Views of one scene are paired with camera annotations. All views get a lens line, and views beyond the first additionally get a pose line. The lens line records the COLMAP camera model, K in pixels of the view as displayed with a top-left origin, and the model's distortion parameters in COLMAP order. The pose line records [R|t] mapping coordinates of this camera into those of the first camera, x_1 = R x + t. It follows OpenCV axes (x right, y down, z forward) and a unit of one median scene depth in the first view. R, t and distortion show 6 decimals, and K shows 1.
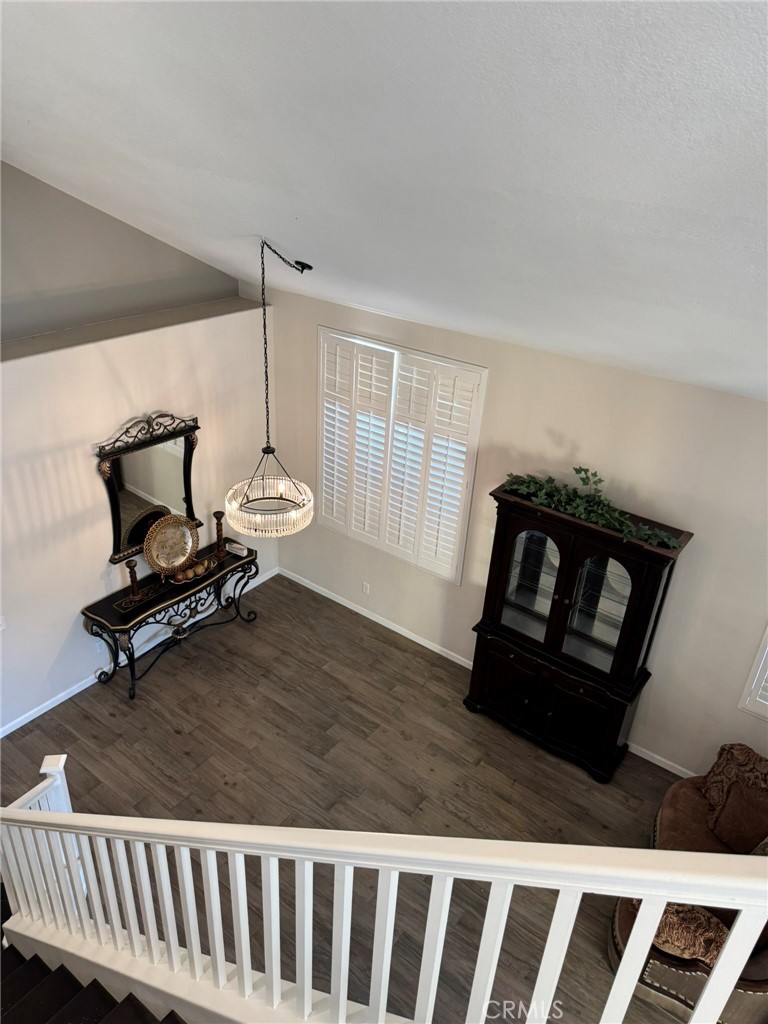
lens RADIAL K [[732.1, 0, 406.6], [0, 732.1, 490.2], [0, 0, 1]] dist [0.037331, -0.039092]
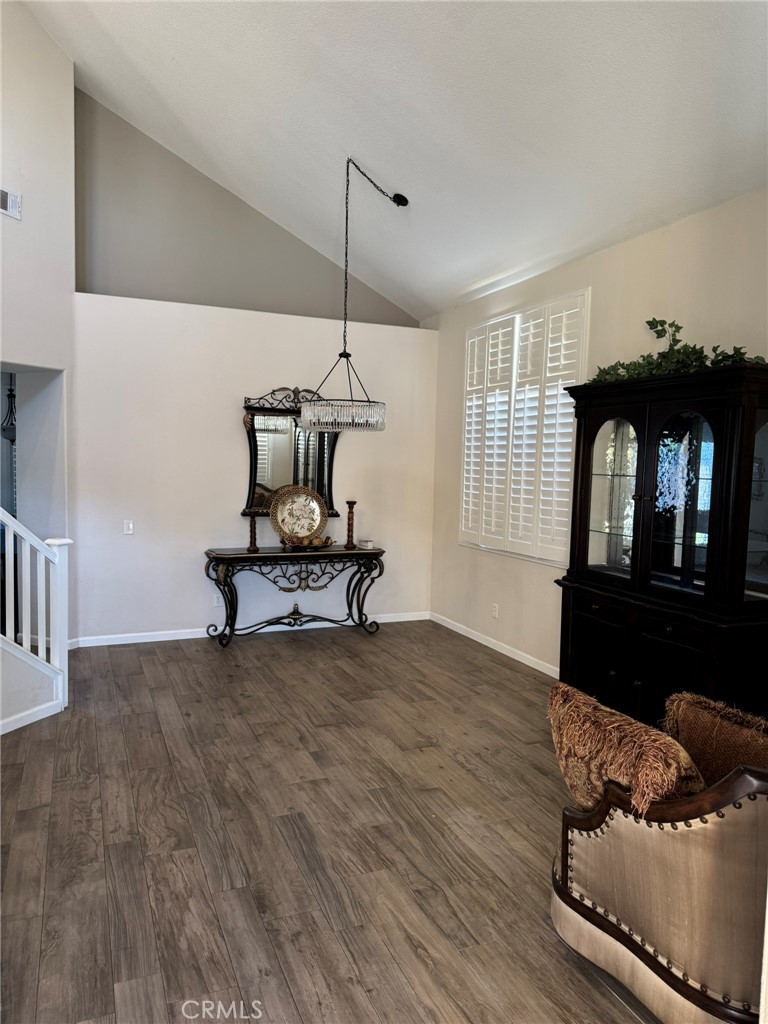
lens RADIAL K [[732.1, 0, 383.7], [0, 732.1, 512.3], [0, 0, 1]] dist [0.037331, -0.039092]
pose [[0.846868, -0.018427, -0.531483, 0.352577], [-0.209446, 0.907070, -0.365181, 0.446617], [0.488821, 0.420577, 0.764309, 0.274989]]
